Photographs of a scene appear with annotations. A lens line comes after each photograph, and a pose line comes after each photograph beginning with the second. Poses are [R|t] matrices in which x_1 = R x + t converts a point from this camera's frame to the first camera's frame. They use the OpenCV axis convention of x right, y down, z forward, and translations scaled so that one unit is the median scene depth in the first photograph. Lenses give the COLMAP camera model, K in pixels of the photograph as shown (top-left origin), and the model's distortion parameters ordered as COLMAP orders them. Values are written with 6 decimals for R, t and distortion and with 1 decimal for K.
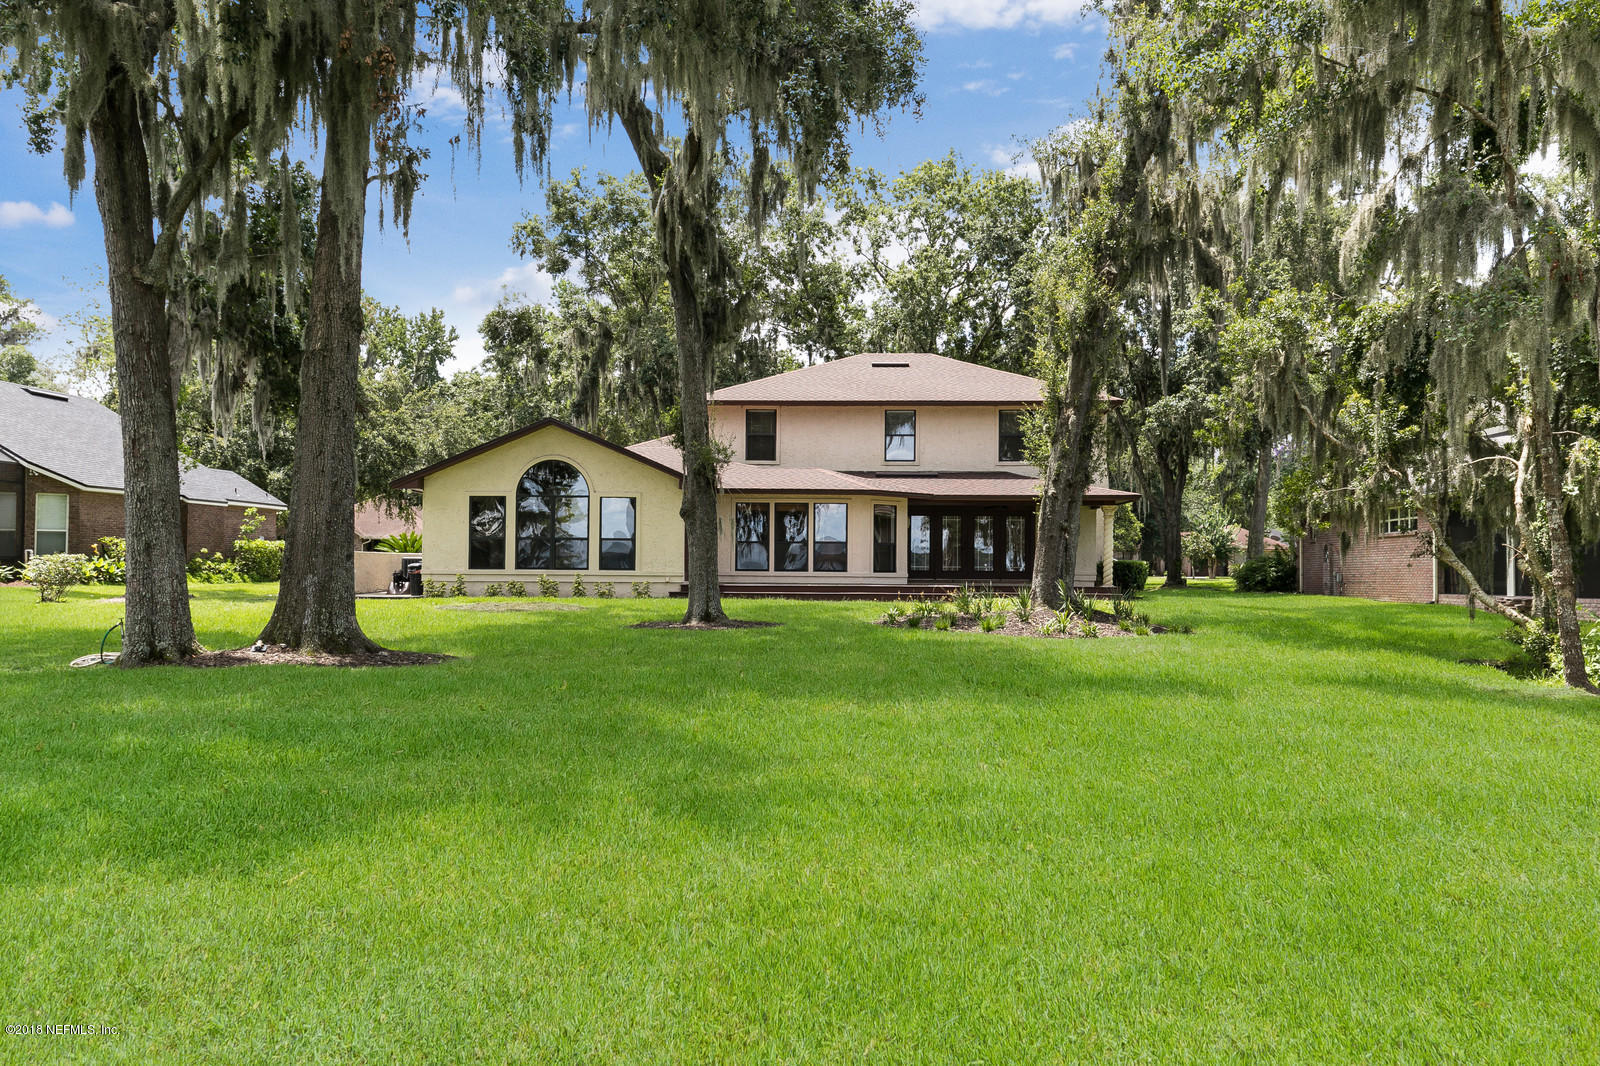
lens RADIAL K [[1479.9, 0, 800.1], [0, 1479.9, 536.5], [0, 0, 1]] dist [0.010760, 0.000000]
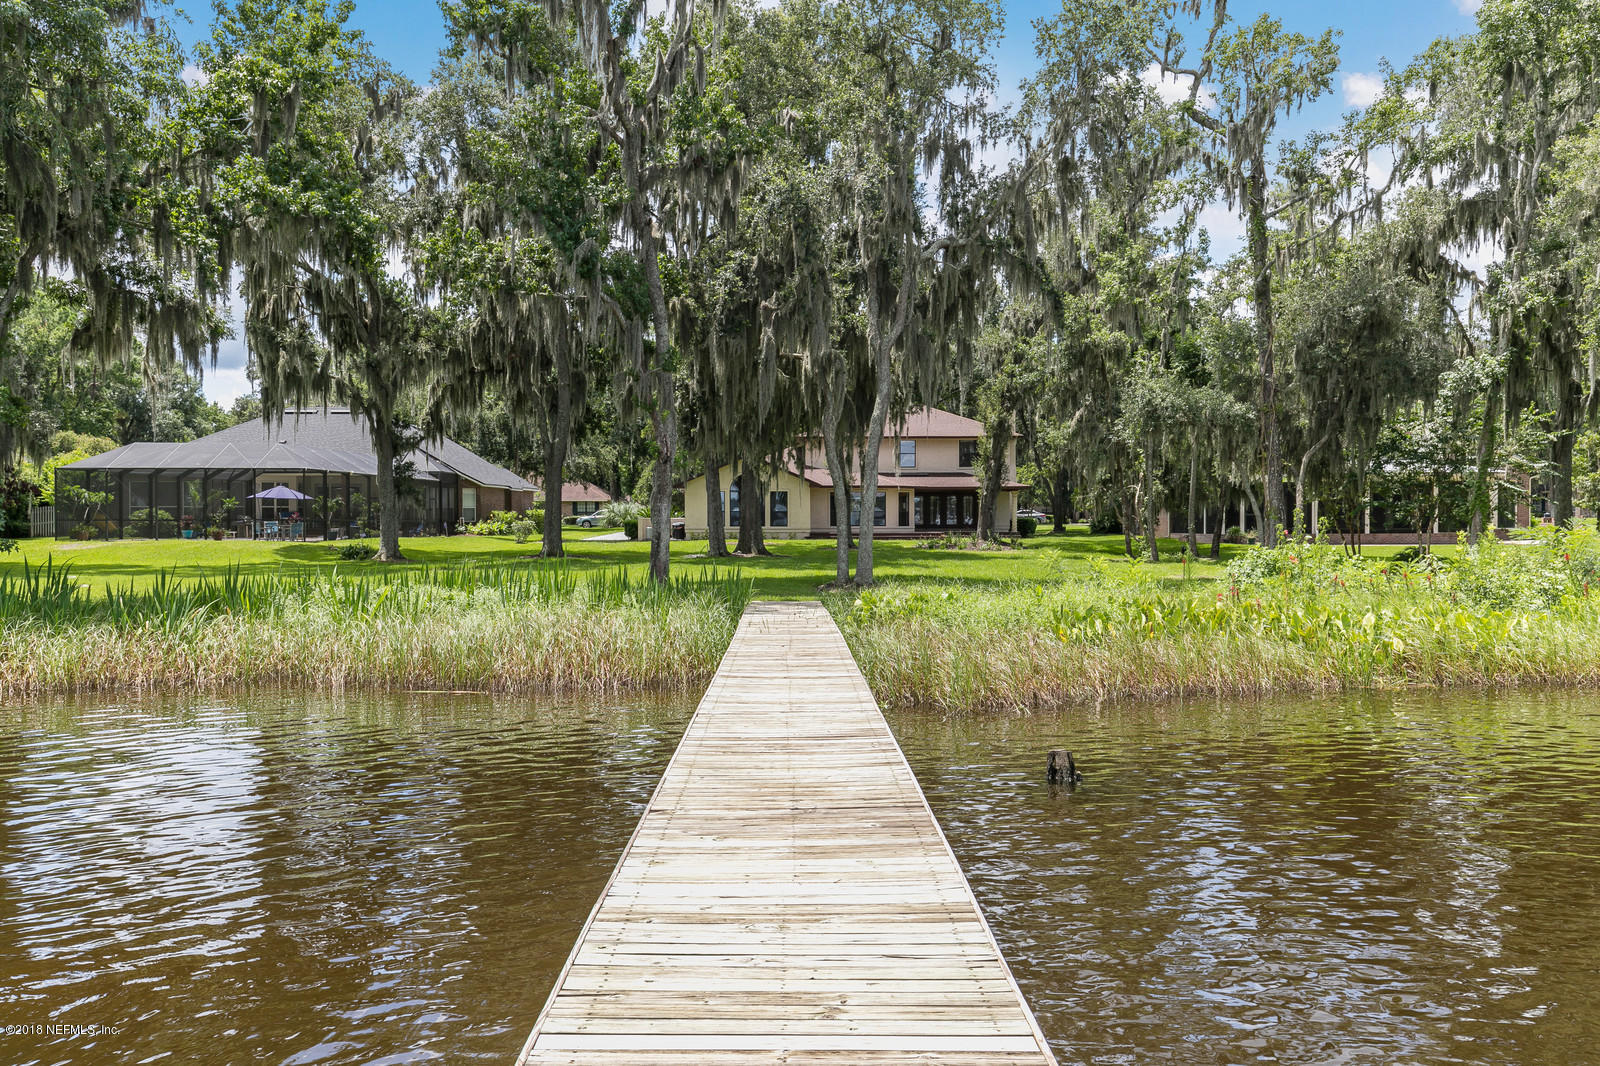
lens RADIAL K [[1613.6, 0, 800.1], [0, 1613.6, 531.3], [0, 0, 1]] dist [0.000820, 0.000000]
pose [[0.998533, -0.009324, 0.053338, -0.202165], [0.007646, 0.999472, 0.031575, -0.039344], [-0.053605, -0.031121, 0.998077, -1.197787]]
